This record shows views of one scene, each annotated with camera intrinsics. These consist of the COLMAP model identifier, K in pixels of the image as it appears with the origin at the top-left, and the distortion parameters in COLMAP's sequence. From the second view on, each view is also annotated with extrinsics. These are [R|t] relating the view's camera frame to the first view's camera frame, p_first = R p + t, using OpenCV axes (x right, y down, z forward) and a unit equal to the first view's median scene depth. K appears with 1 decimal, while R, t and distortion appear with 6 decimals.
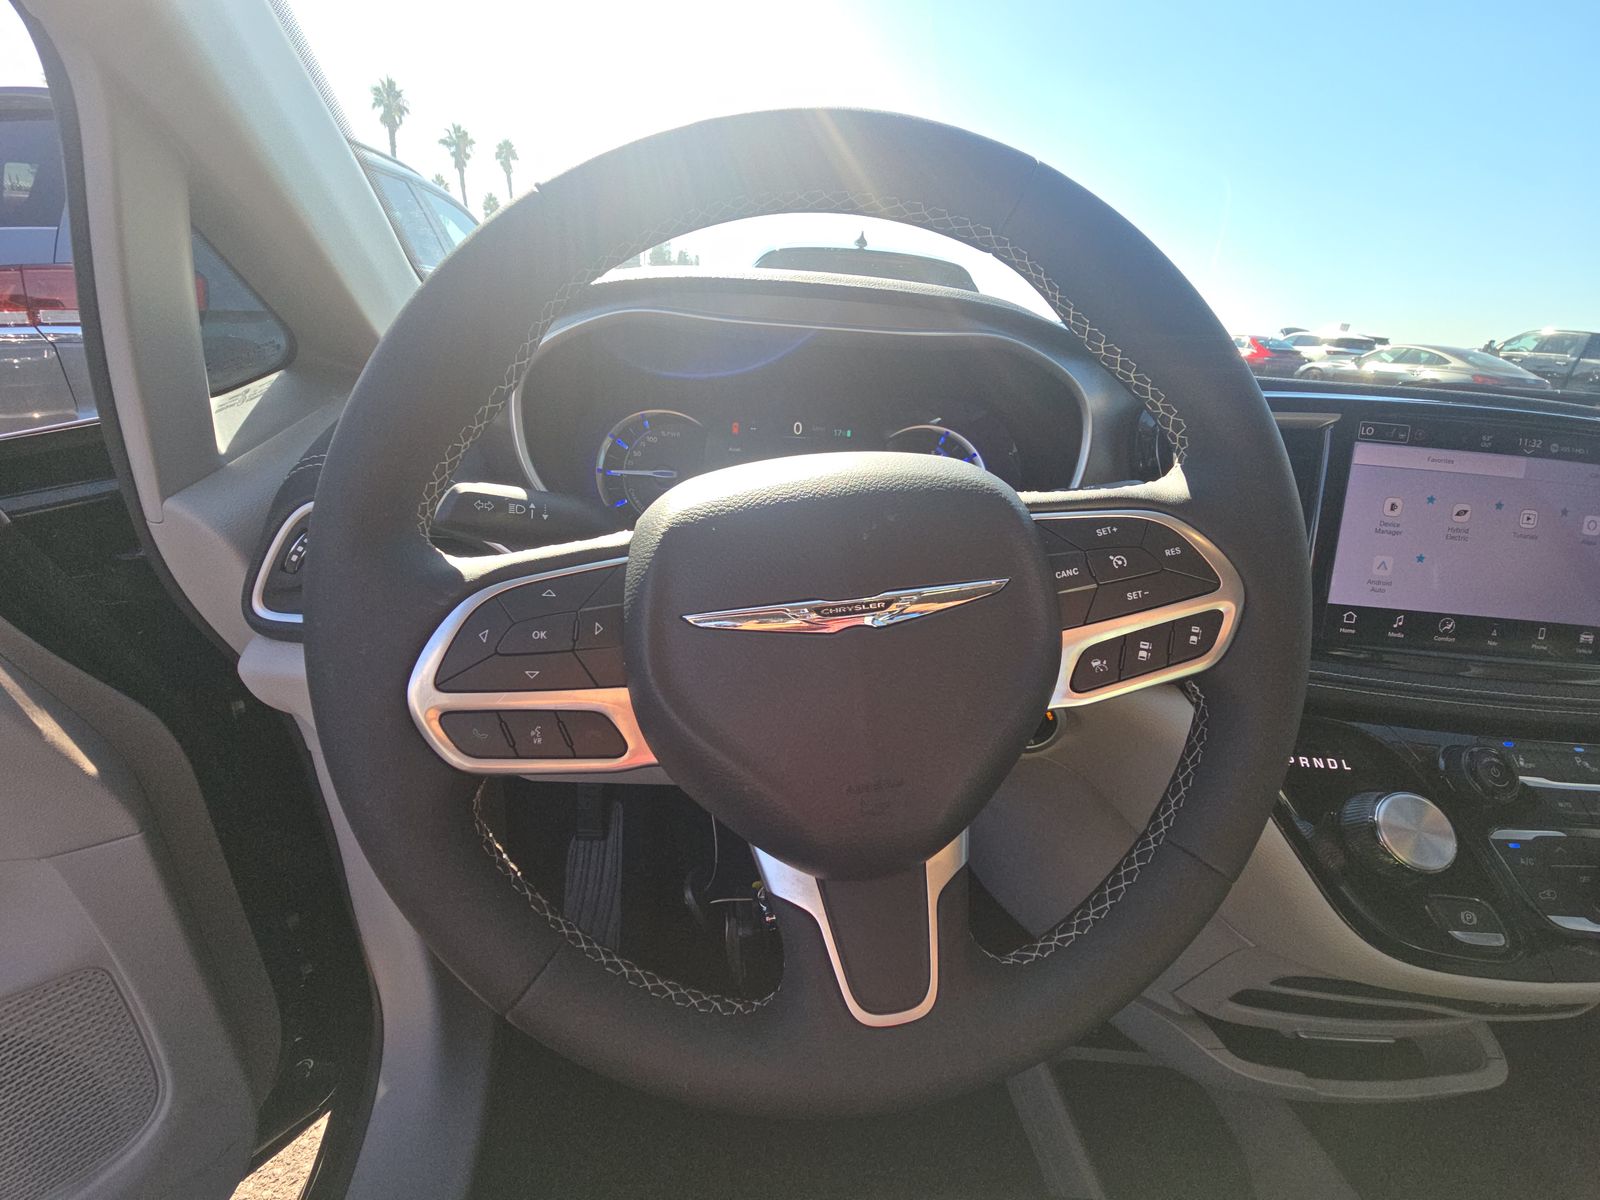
lens RADIAL K [[629.5, 0, 788.1], [0, 629.5, 593.5], [0, 0, 1]] dist [0.002004, -0.001471]
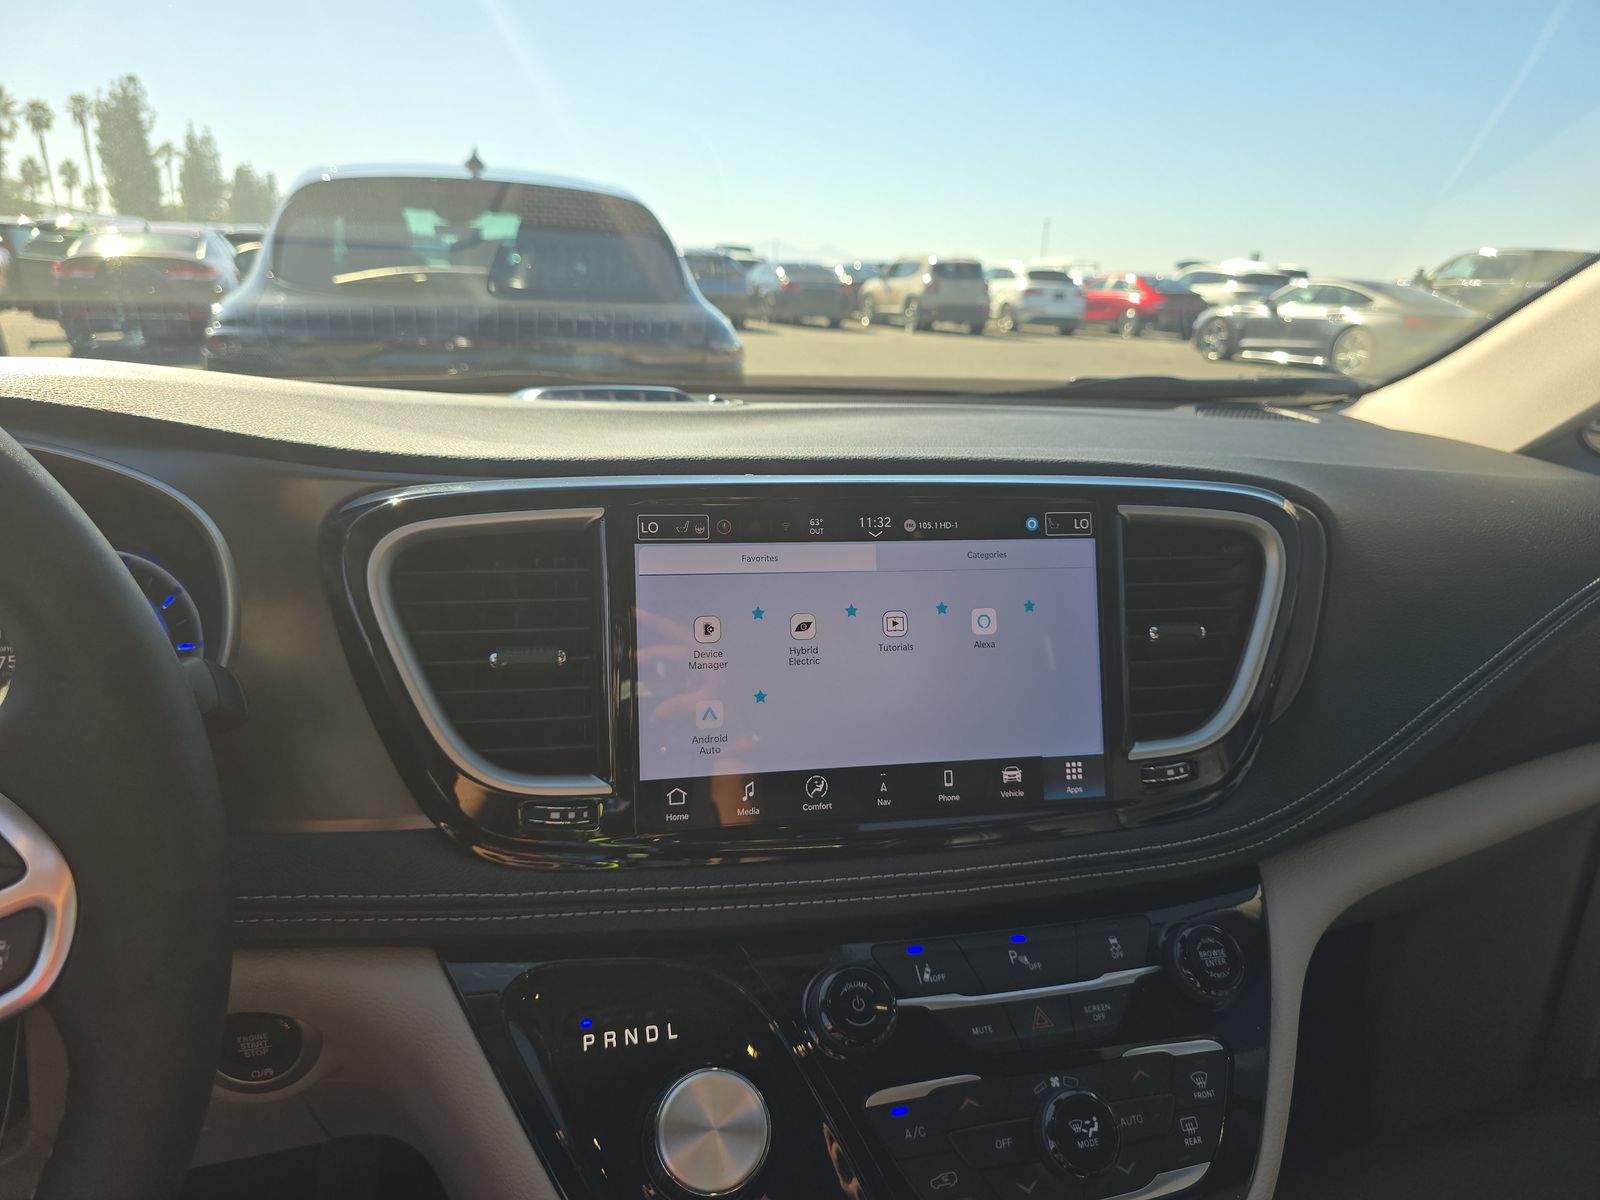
lens RADIAL K [[1077.4, 0, 770.8], [0, 1077.4, 566.8], [0, 0, 1]] dist [0.028331, -0.009018]
pose [[0.966036, -0.098797, 0.238774, 0.735895], [0.130502, 0.984059, -0.120815, -0.051317], [-0.223032, 0.147872, 0.963530, -0.170261]]
